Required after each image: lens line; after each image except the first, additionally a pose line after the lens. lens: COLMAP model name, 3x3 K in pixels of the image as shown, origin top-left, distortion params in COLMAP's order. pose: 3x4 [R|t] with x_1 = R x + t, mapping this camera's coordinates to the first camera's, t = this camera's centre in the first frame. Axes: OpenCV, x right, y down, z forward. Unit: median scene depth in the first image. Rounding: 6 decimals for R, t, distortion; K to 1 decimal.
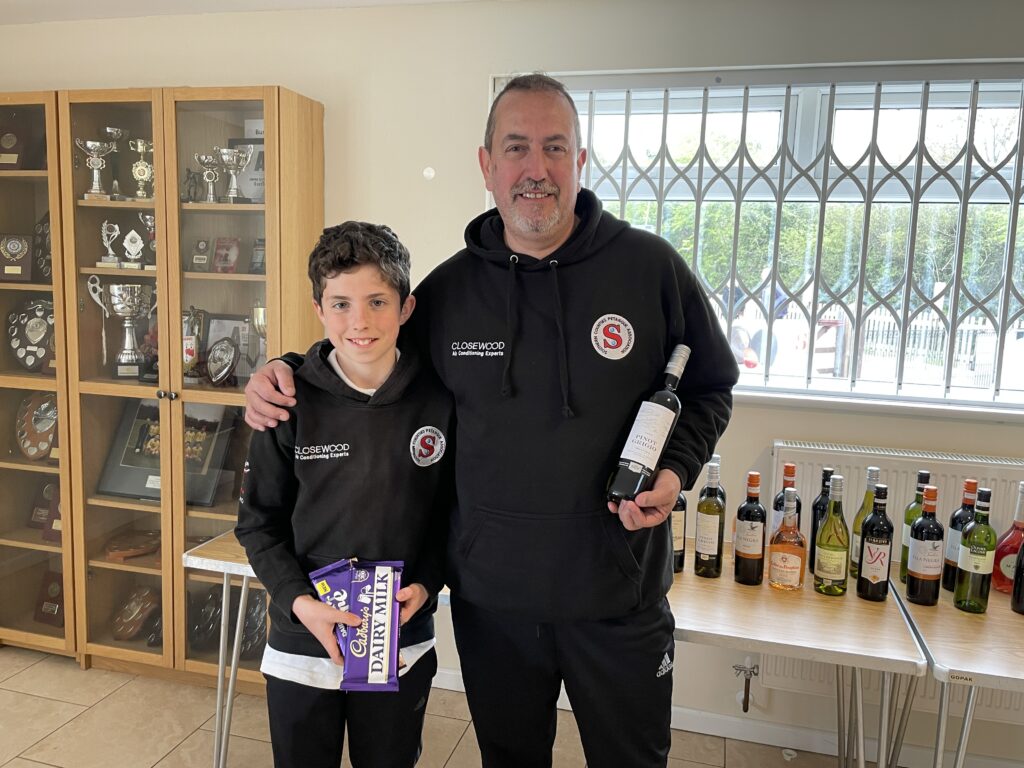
lens RADIAL K [[807.0, 0, 507.4], [0, 807.0, 387.9], [0, 0, 1]] dist [0.004287, -0.007427]
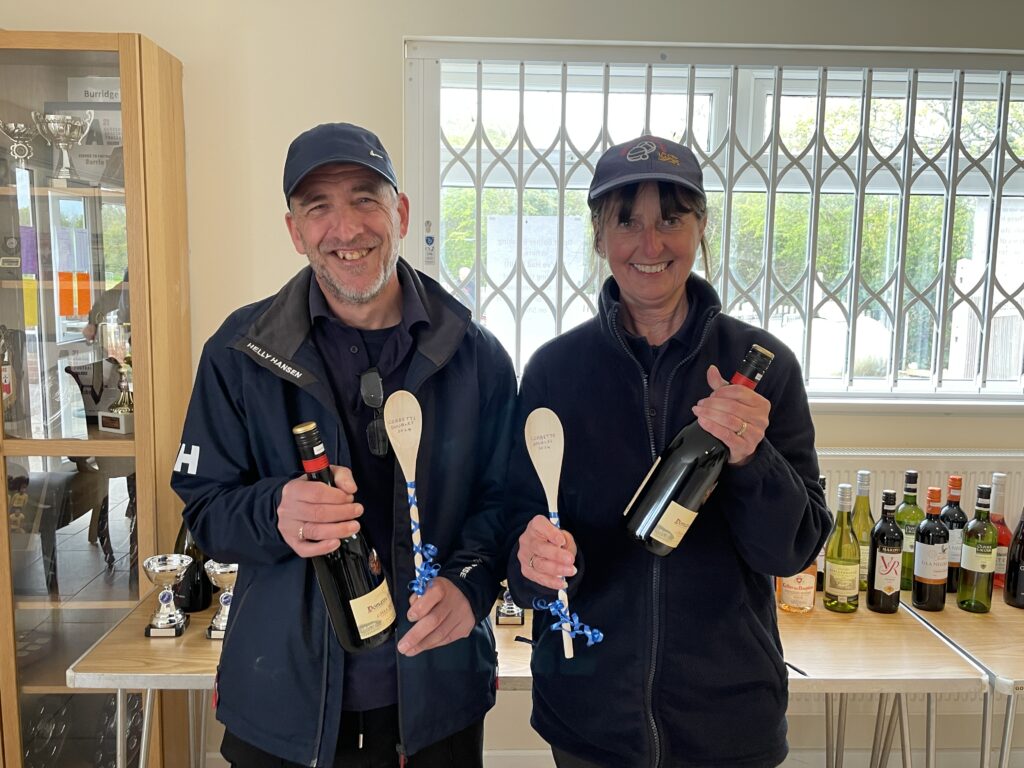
lens RADIAL K [[938.2, 0, 504.4], [0, 938.2, 379.0], [0, 0, 1]] dist [0.003706, 0.000000]
pose [[0.957570, -0.048339, 0.284117, -0.272010], [0.055297, 0.998333, -0.016514, -0.016521], [-0.282846, 0.031524, 0.958647, 0.064296]]
